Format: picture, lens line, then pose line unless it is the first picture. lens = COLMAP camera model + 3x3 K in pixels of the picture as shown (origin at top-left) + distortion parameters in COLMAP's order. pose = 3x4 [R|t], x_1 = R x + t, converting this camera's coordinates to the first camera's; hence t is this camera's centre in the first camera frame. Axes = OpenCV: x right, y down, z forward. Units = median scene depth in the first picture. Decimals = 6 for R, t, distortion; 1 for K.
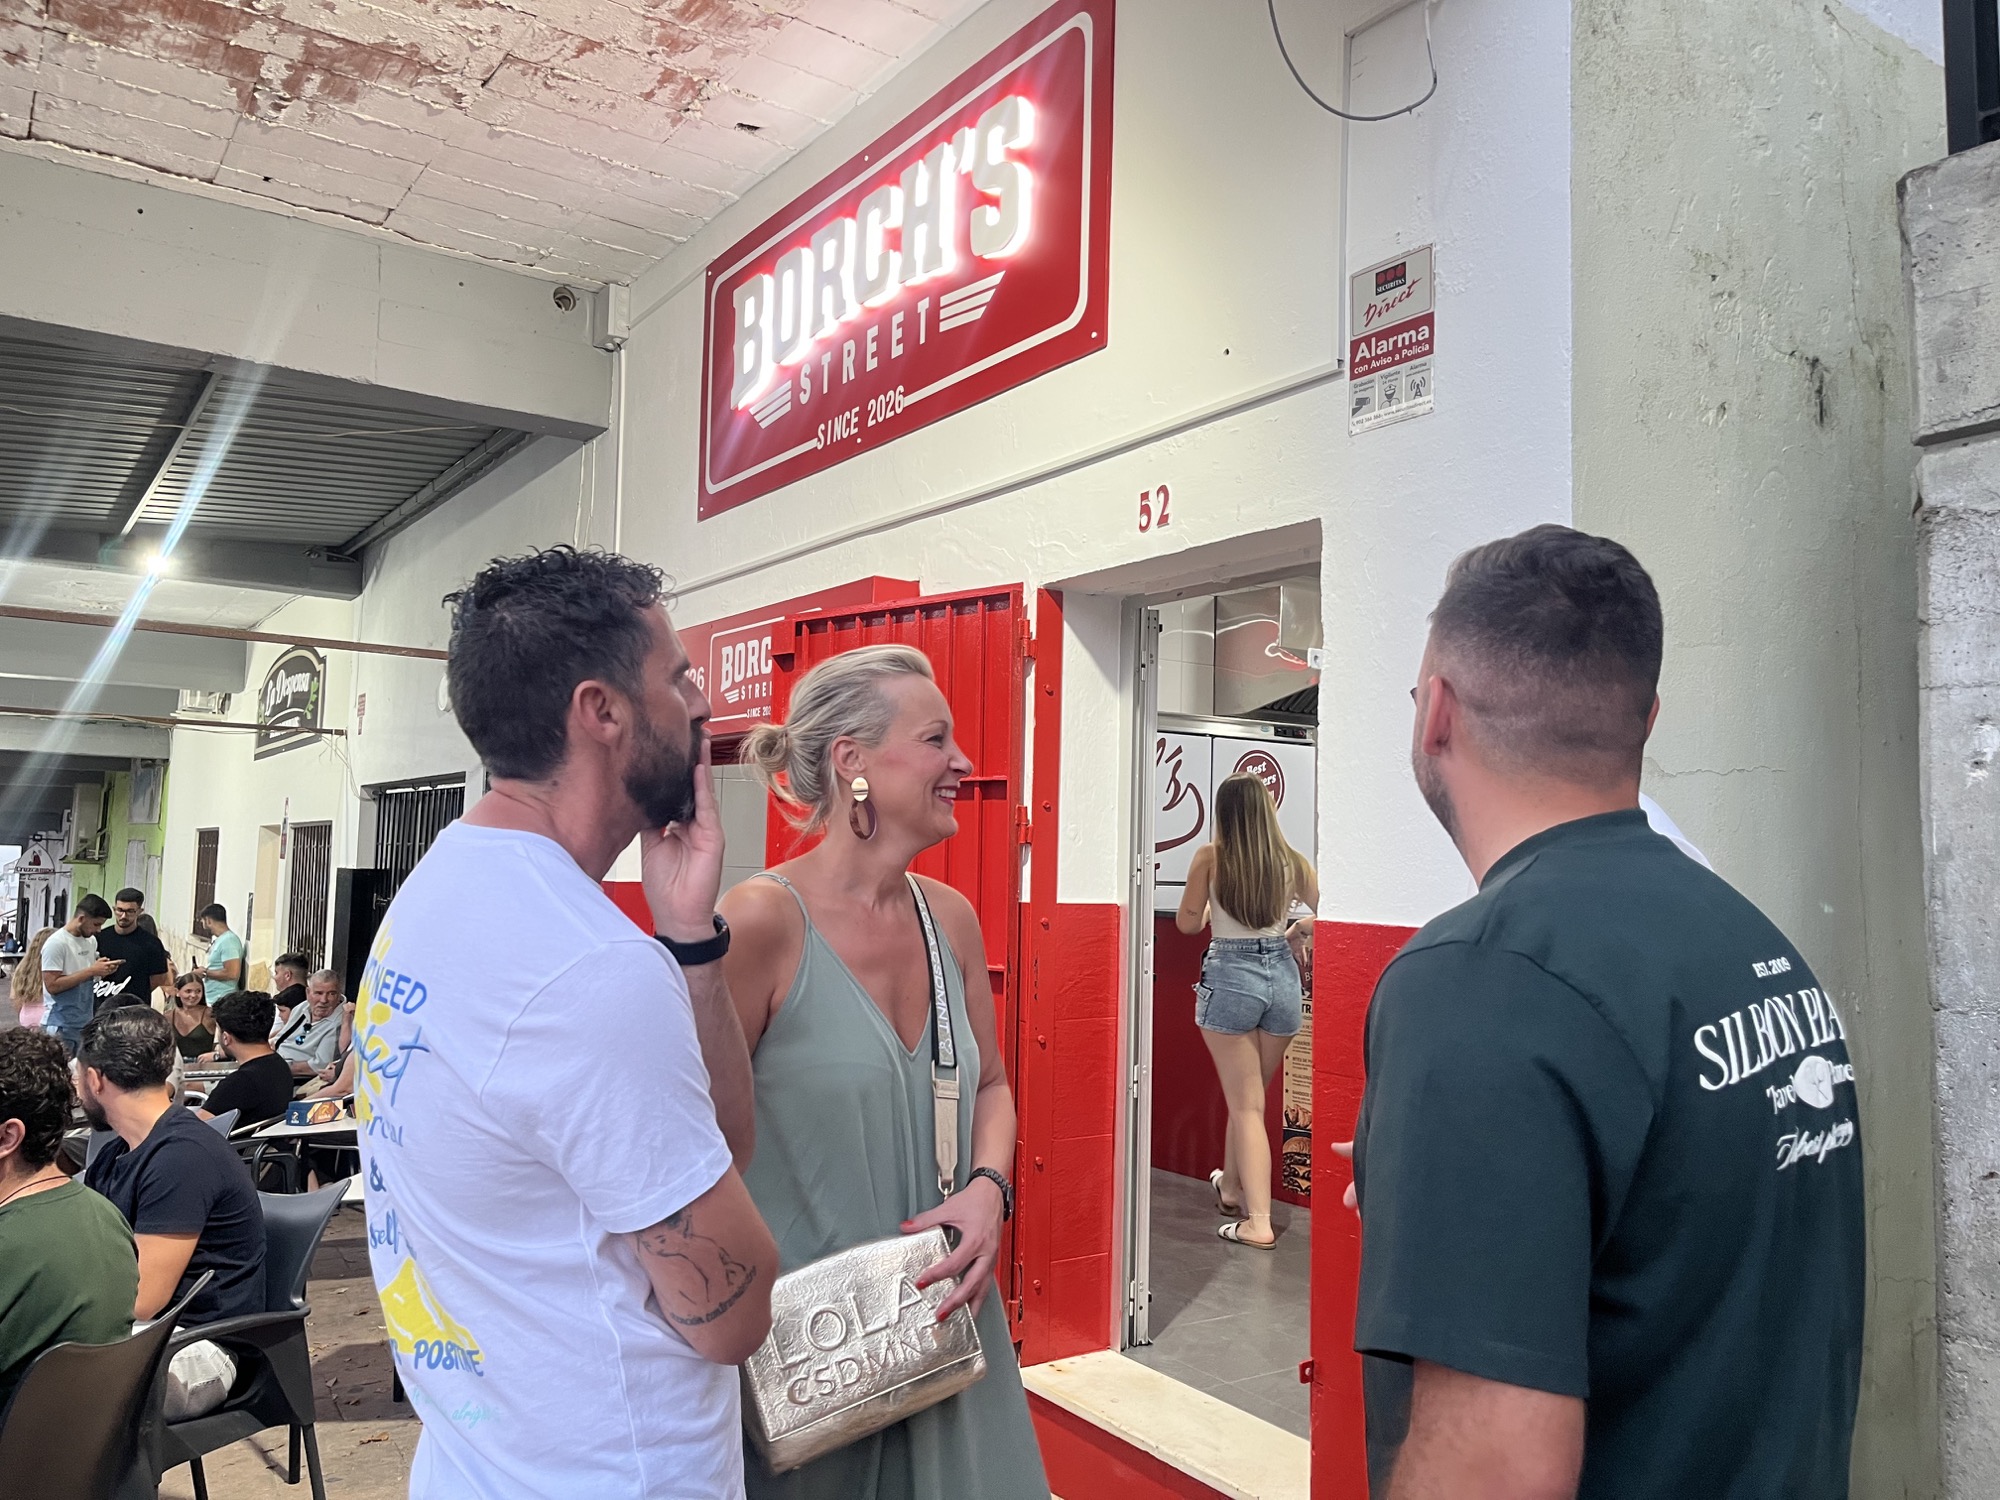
lens RADIAL K [[1508.7, 0, 1000.0], [0, 1508.7, 750.0], [0, 0, 1]] dist [0.054198, -0.076416]
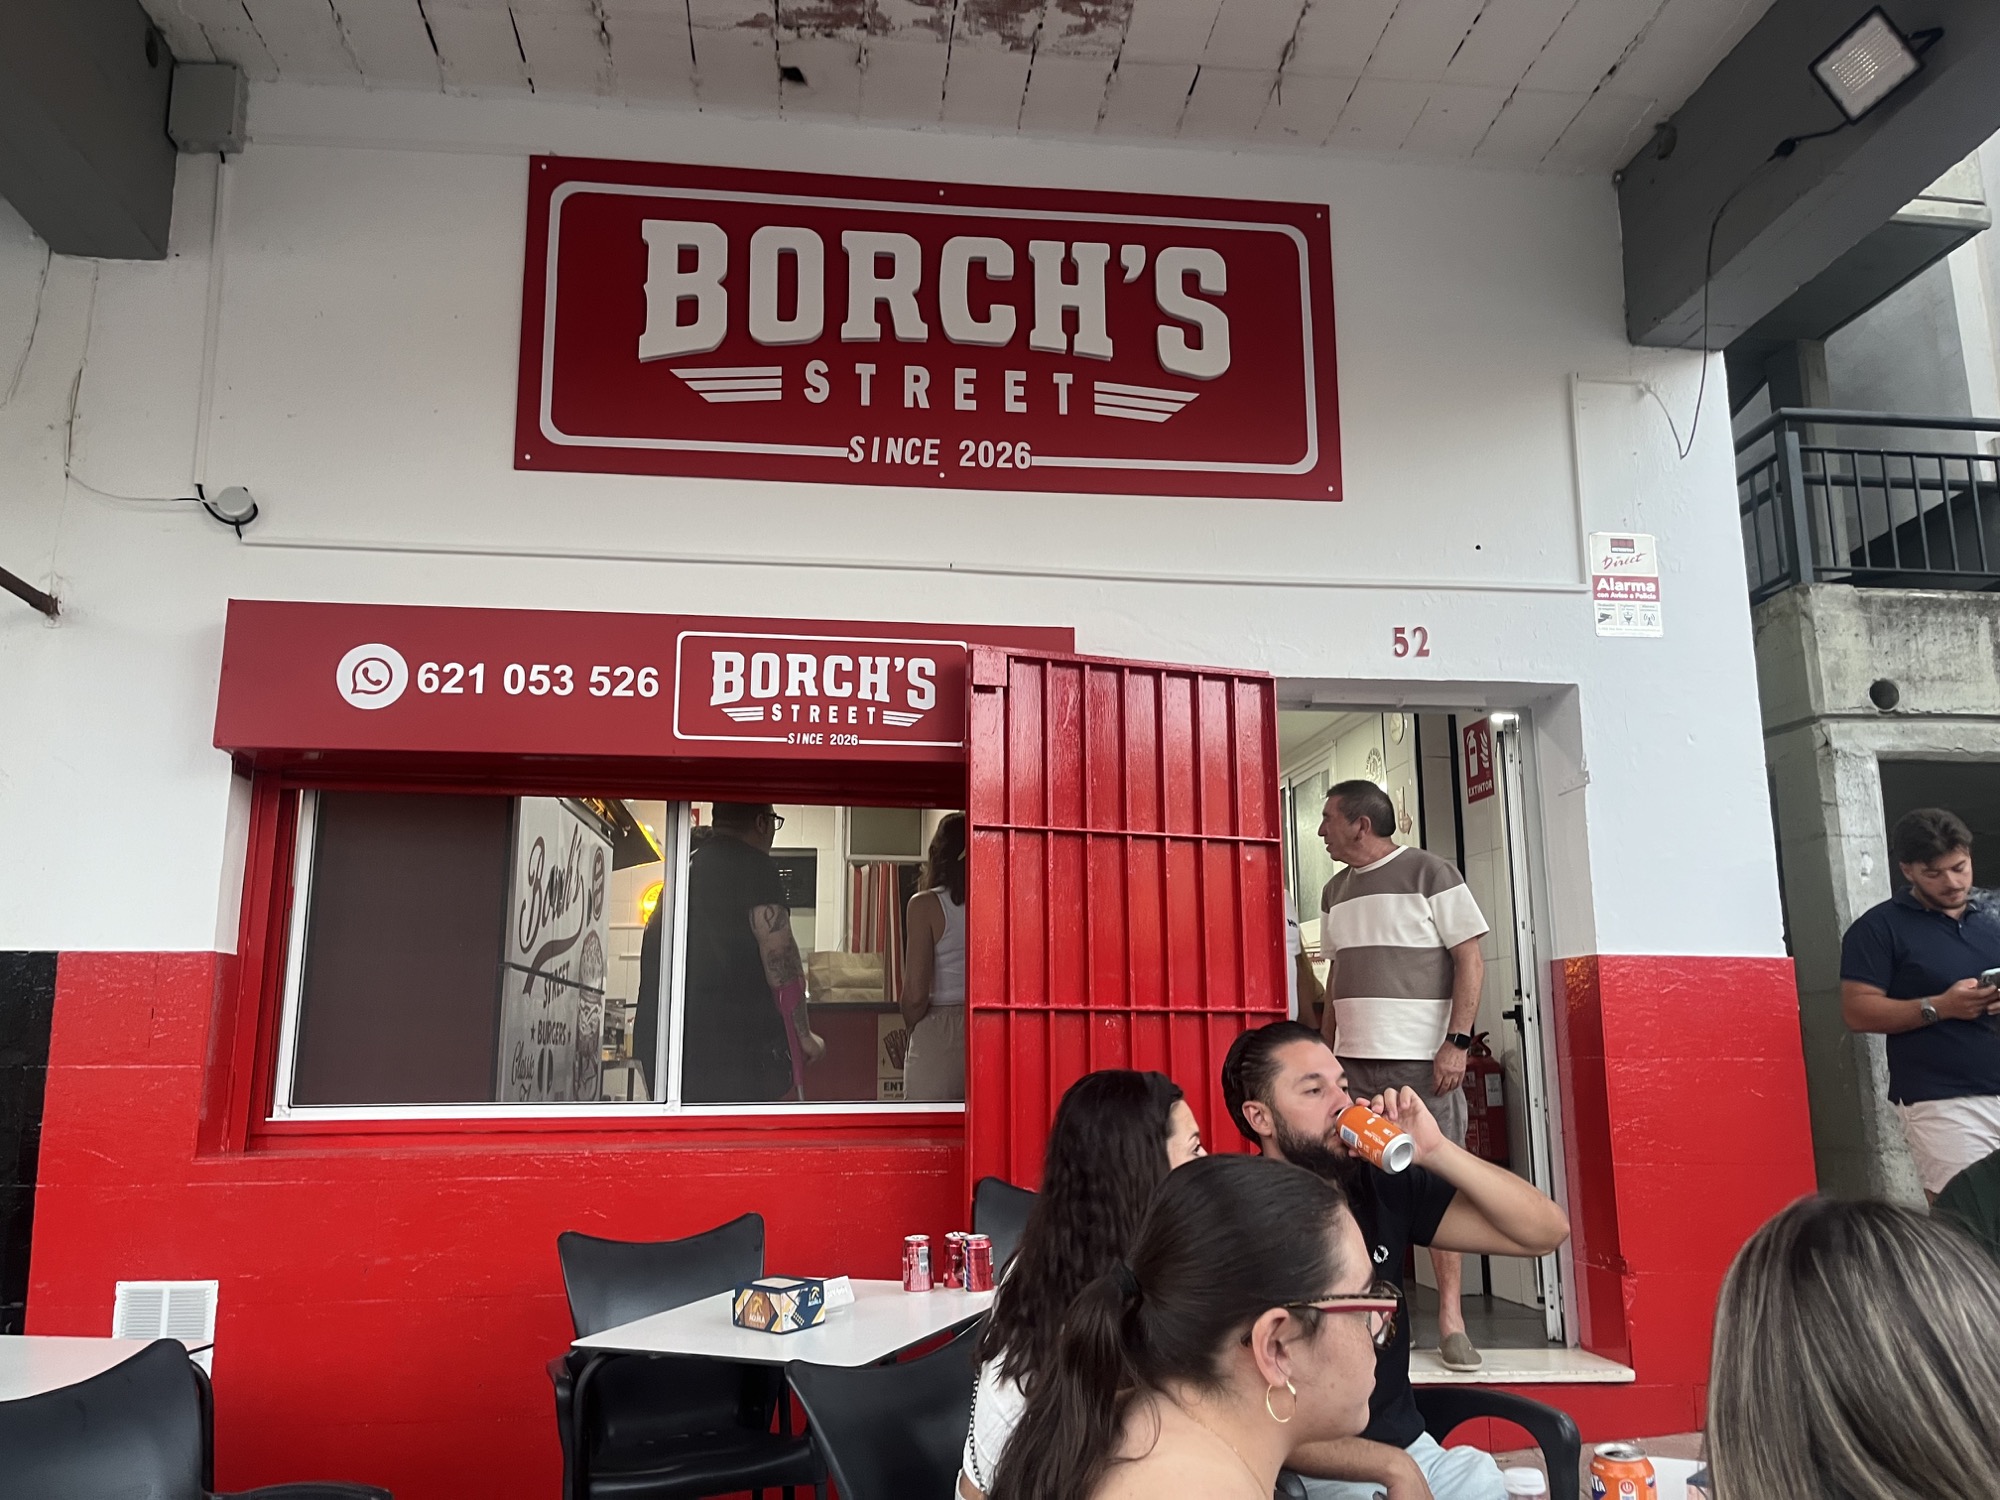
lens RADIAL K [[1522.0, 0, 993.2], [0, 1522.0, 777.9], [0, 0, 1]] dist [0.062244, -0.079271]
pose [[0.472236, 0.134112, 0.871210, -1.196236], [-0.053177, 0.990892, -0.123711, 0.136287], [-0.879866, 0.012092, 0.475067, 0.697670]]
